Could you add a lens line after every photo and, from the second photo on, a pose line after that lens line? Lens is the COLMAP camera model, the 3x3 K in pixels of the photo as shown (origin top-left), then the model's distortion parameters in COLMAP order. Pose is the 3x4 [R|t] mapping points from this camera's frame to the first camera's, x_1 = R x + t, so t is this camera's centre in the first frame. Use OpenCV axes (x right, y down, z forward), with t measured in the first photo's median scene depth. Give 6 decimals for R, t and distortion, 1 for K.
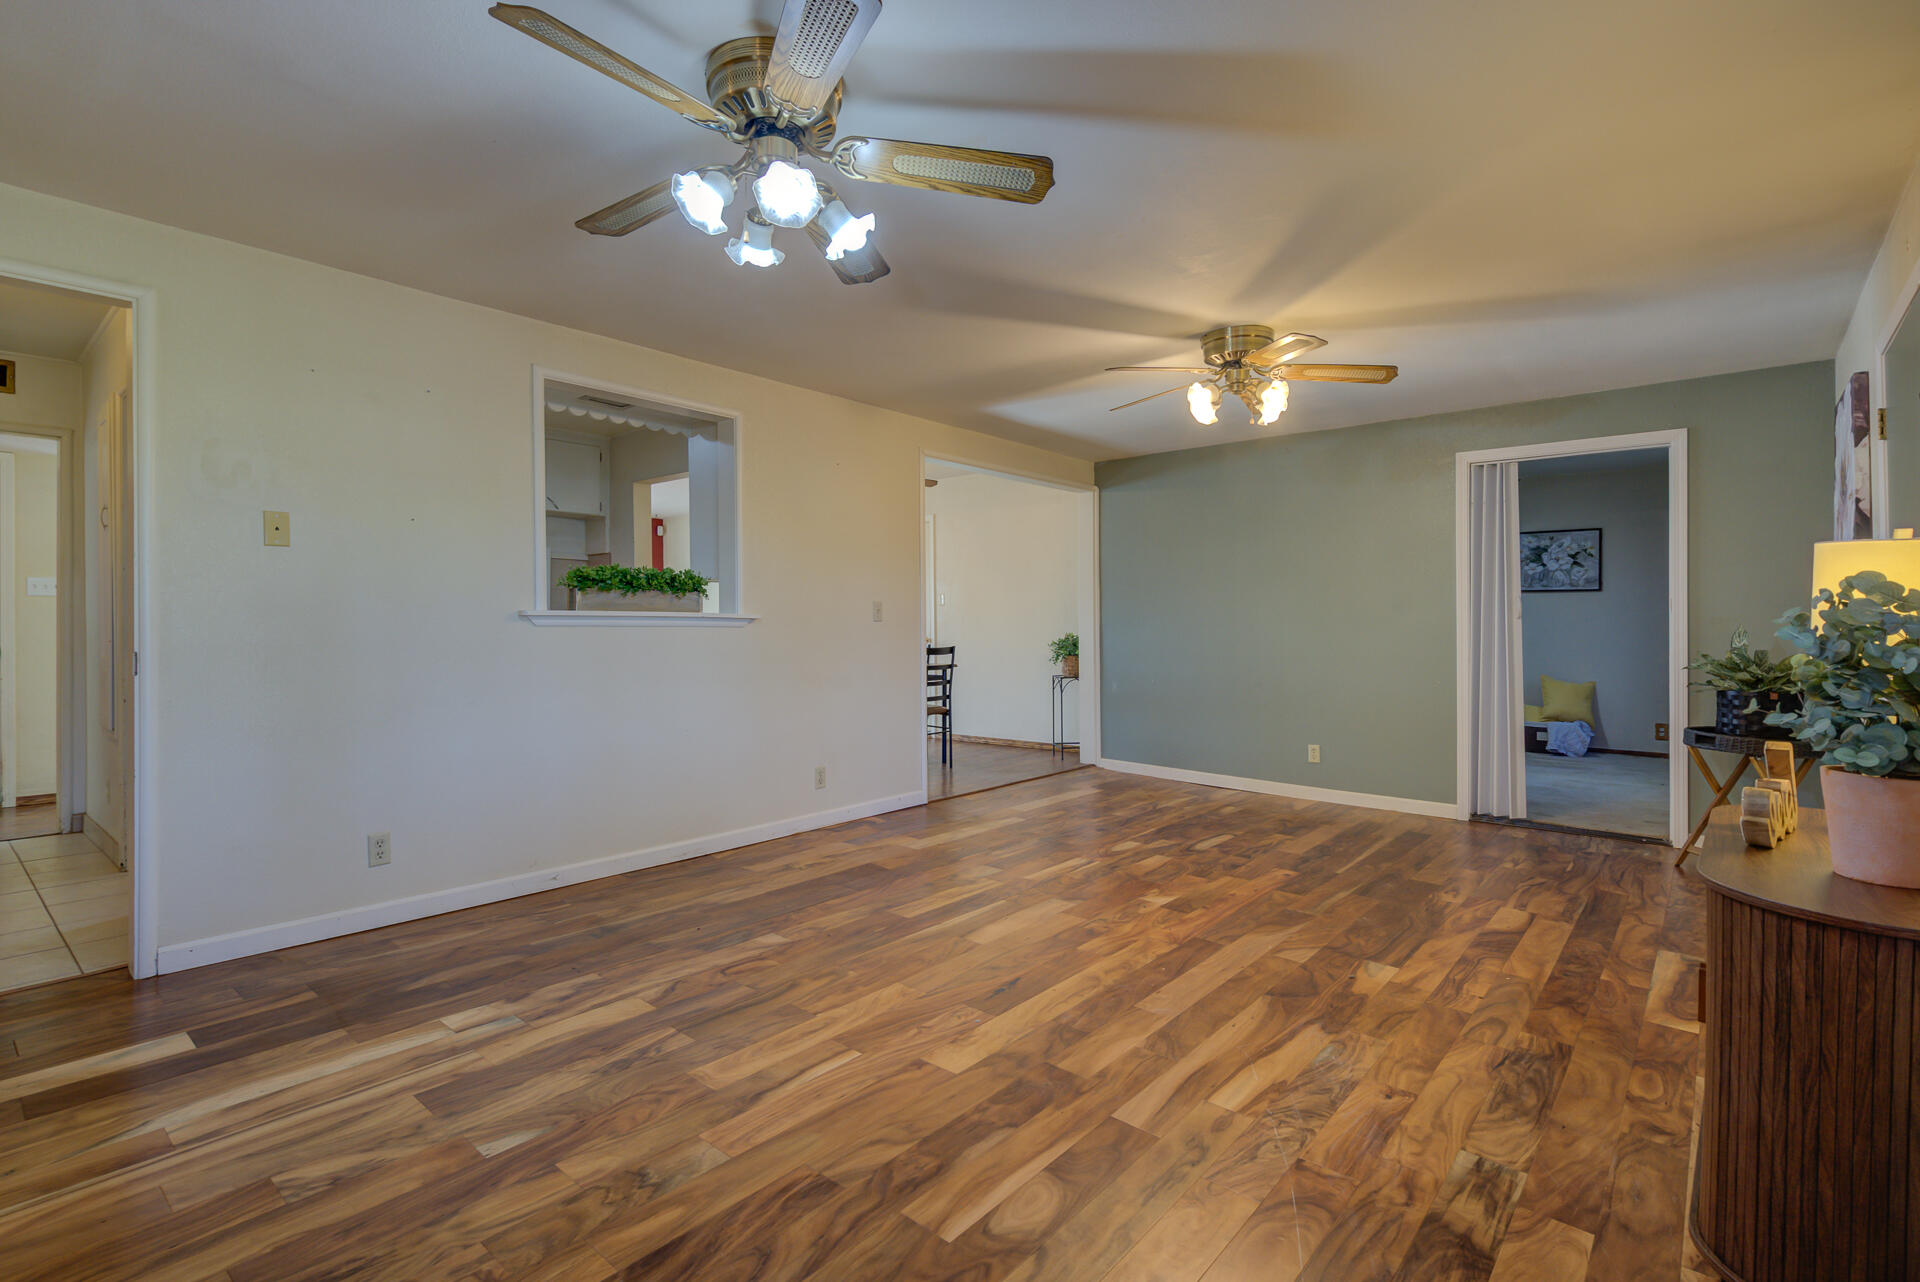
lens RADIAL K [[907.2, 0, 956.6], [0, 907.2, 623.9], [0, 0, 1]] dist [0.001513, -0.000229]
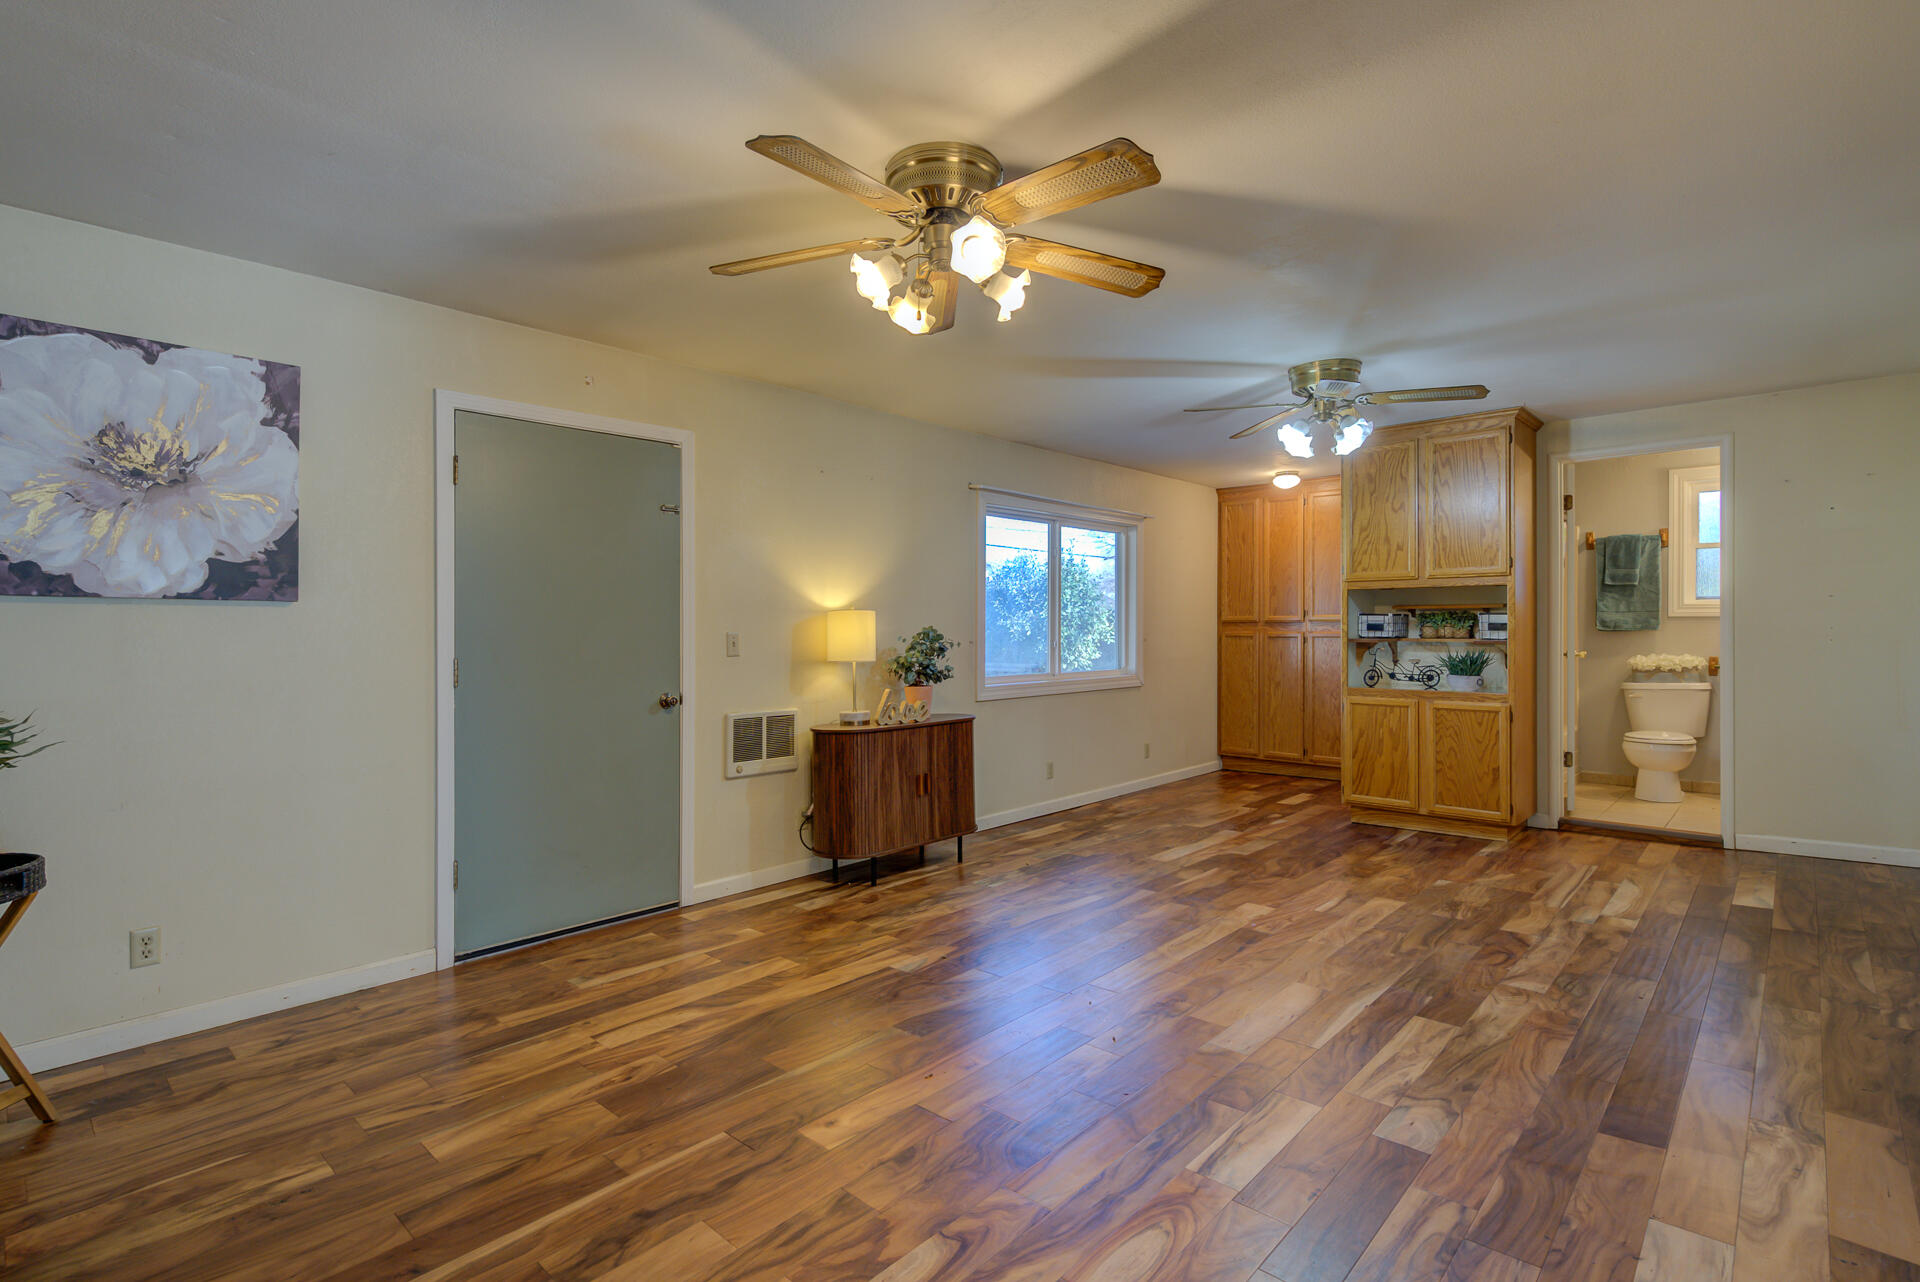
lens RADIAL K [[911.5, 0, 954.5], [0, 911.5, 630.6], [0, 0, 1]] dist [0.003071, 0.000233]
pose [[-0.999073, 0.005127, 0.042748, 0.348019], [0.005251, 0.999982, 0.002779, -0.021175], [-0.042733, 0.003001, -0.999082, 2.001233]]
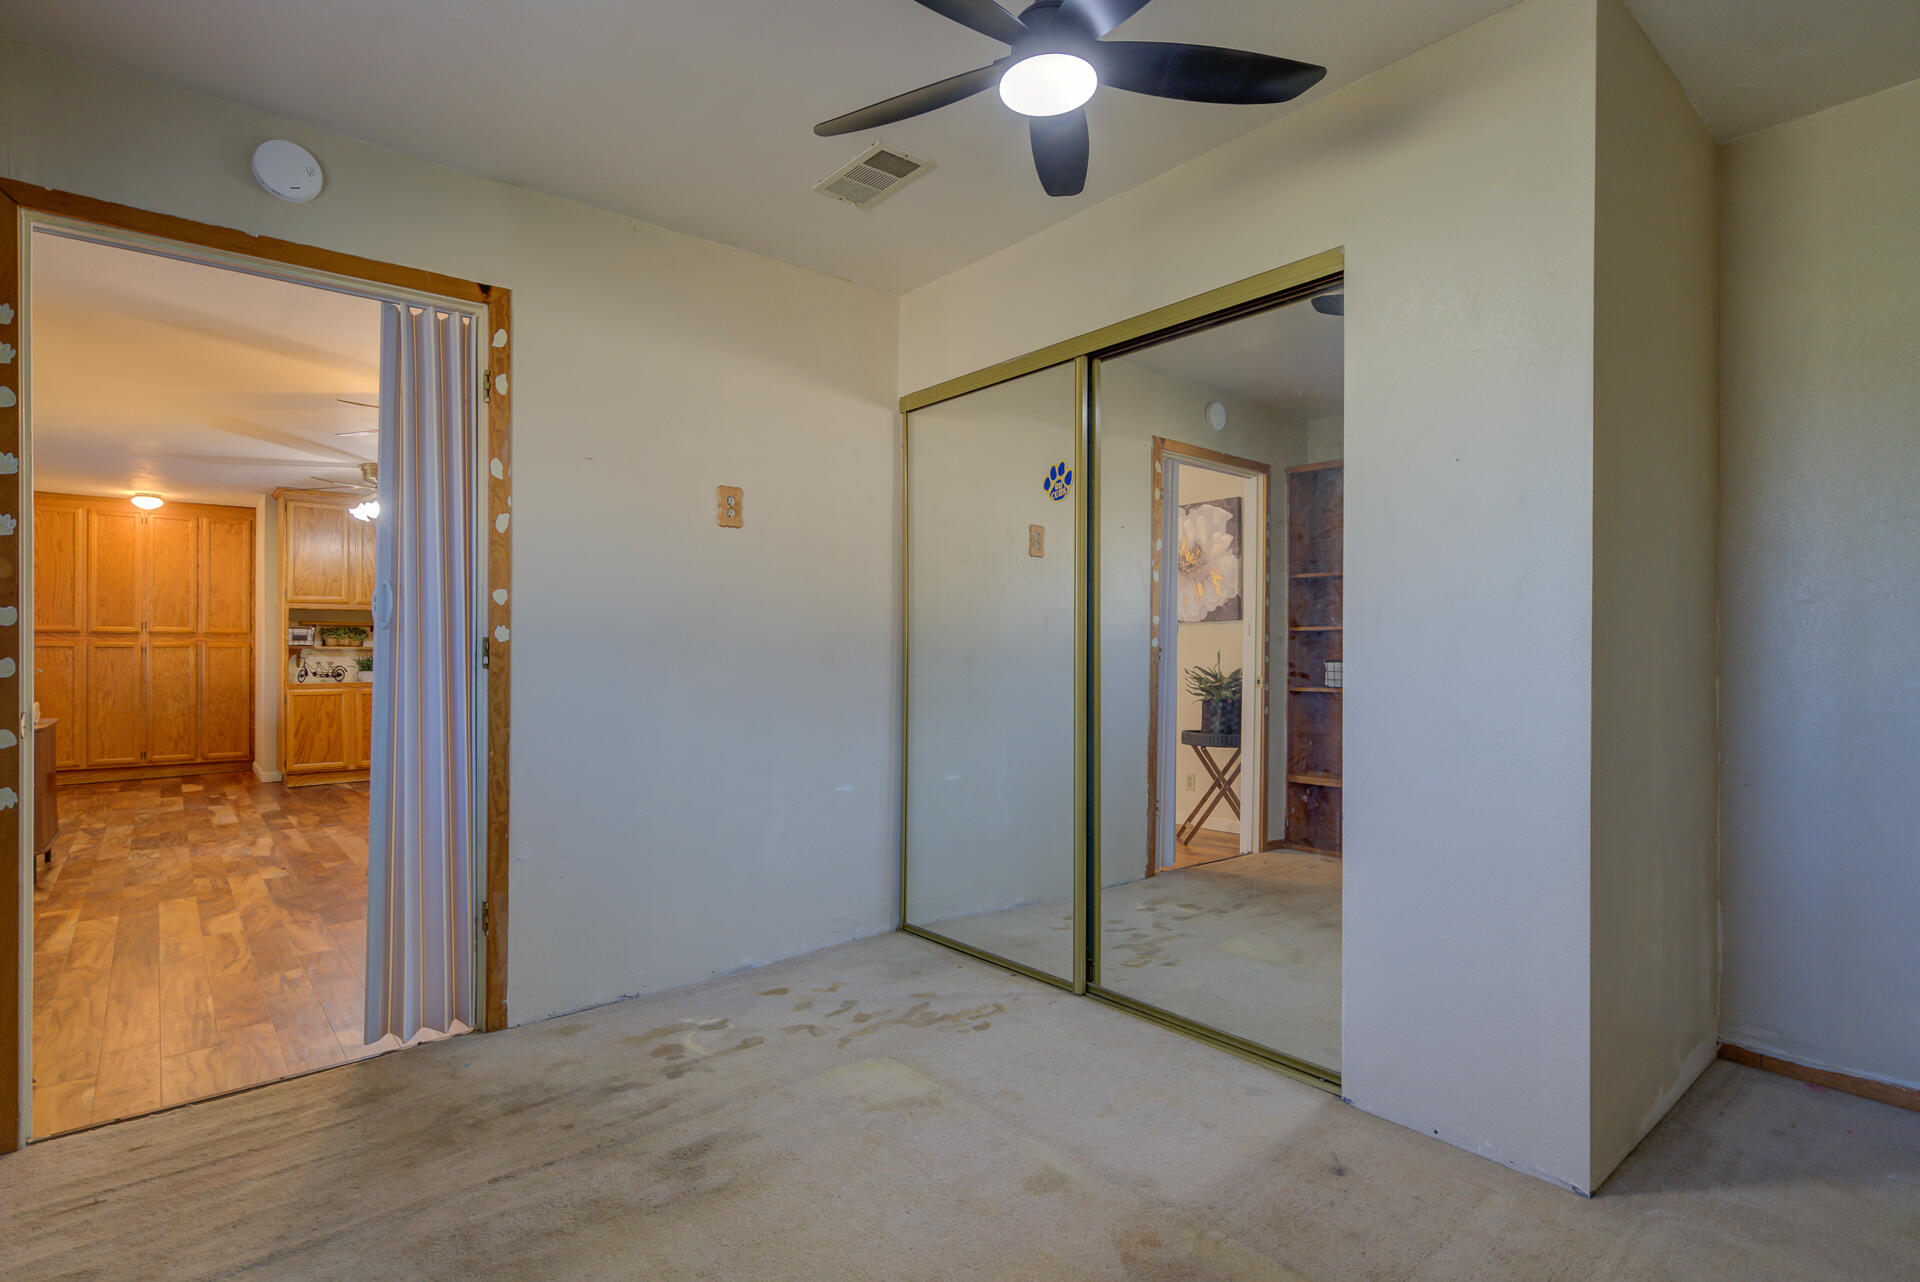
lens RADIAL K [[943.7, 0, 972.8], [0, 943.7, 652.5], [0, 0, 1]] dist [-0.002328, -0.000149]
pose [[-0.153530, 0.005025, -0.988131, 1.741052], [-0.000040, 0.999987, 0.005092, 0.007223], [0.988144, 0.000821, -0.153528, 2.271664]]
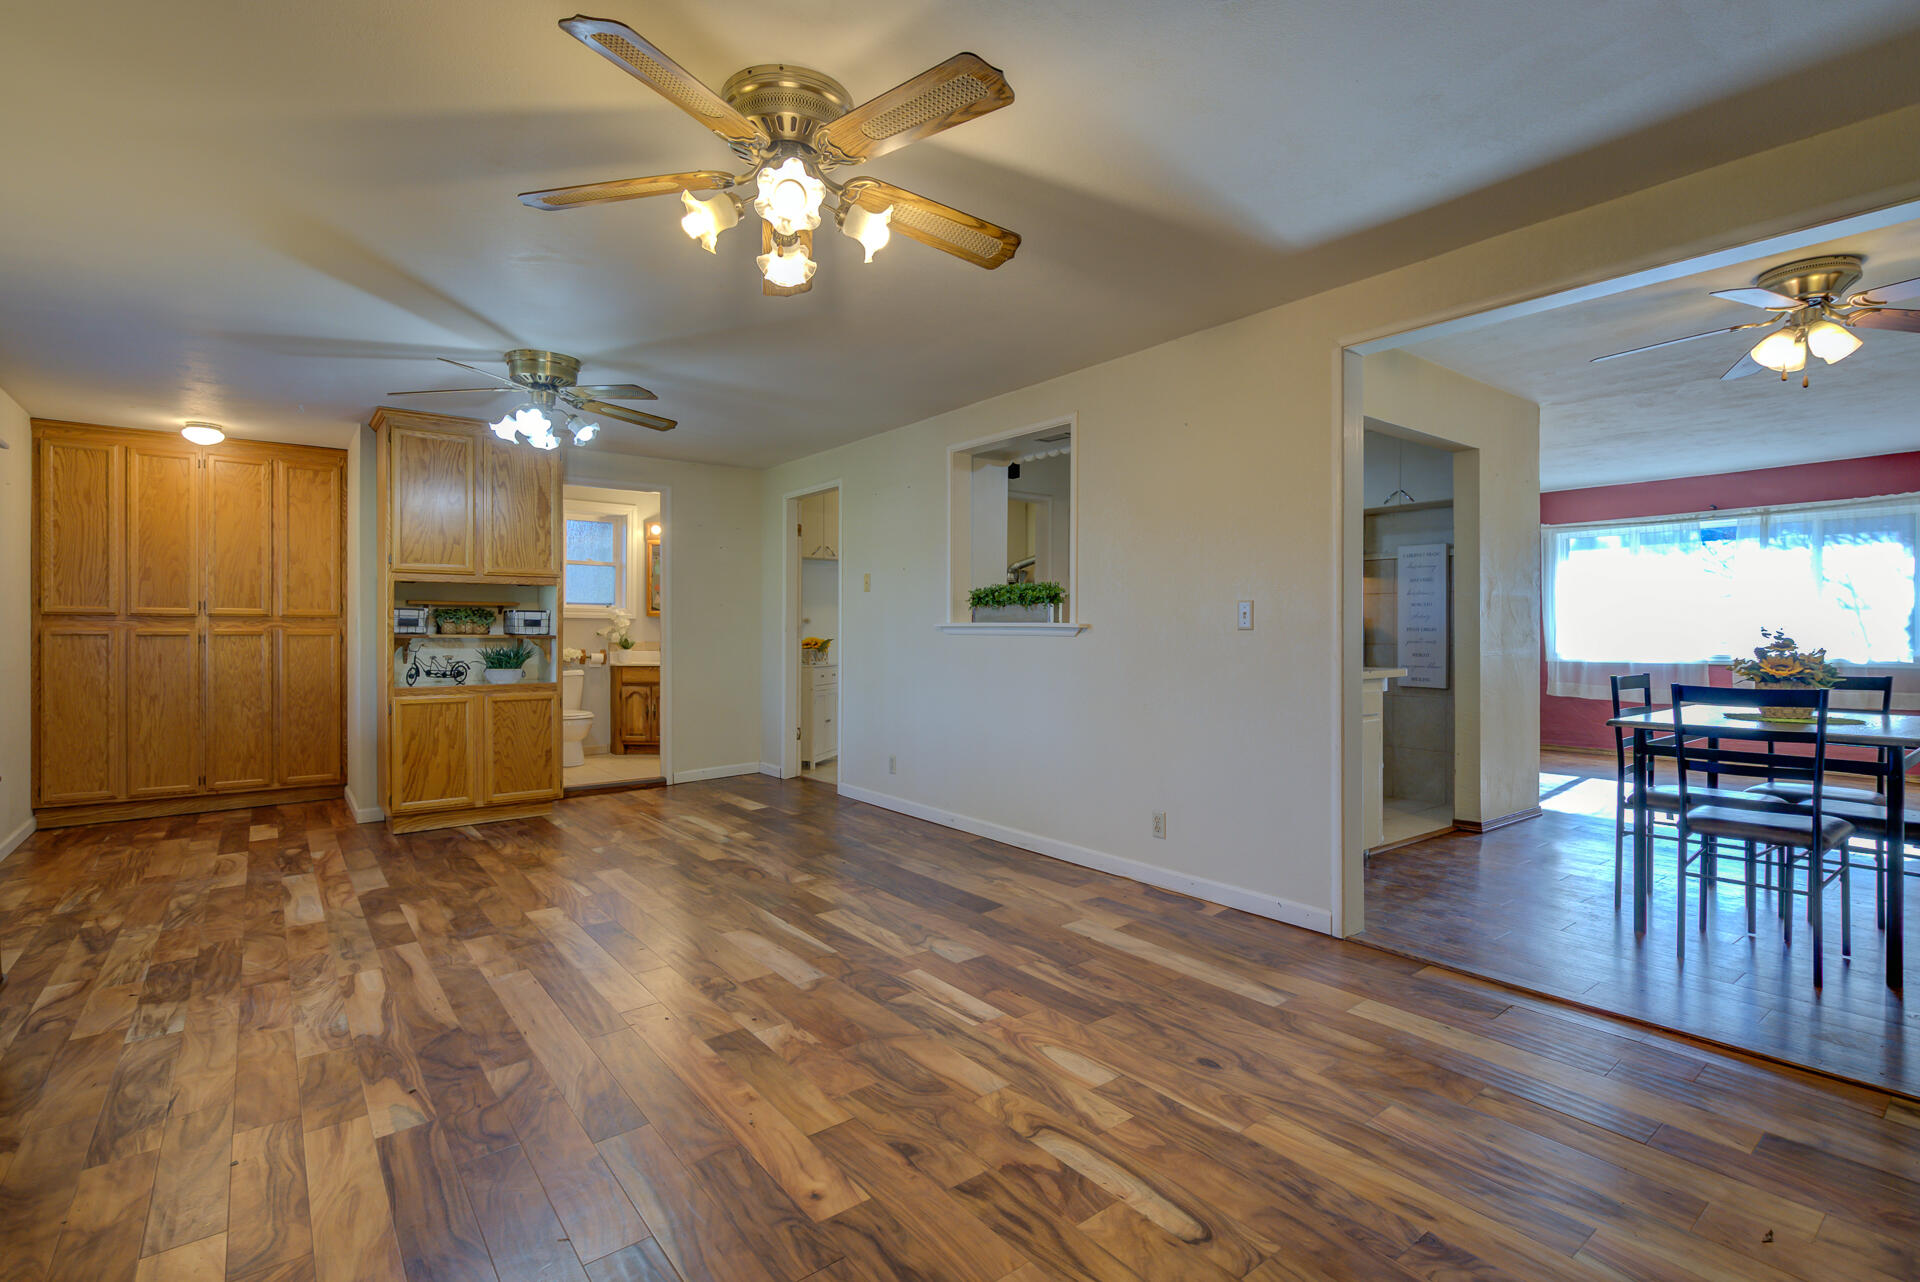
lens RADIAL K [[901.7, 0, 960.0], [0, 901.7, 641.0], [0, 0, 1]] dist [-0.000323, -0.000315]
pose [[-0.203083, 0.012081, -0.979087, 1.022310], [-0.000448, 0.999923, 0.012431, -0.005626], [0.979161, 0.002963, -0.203062, 1.512606]]
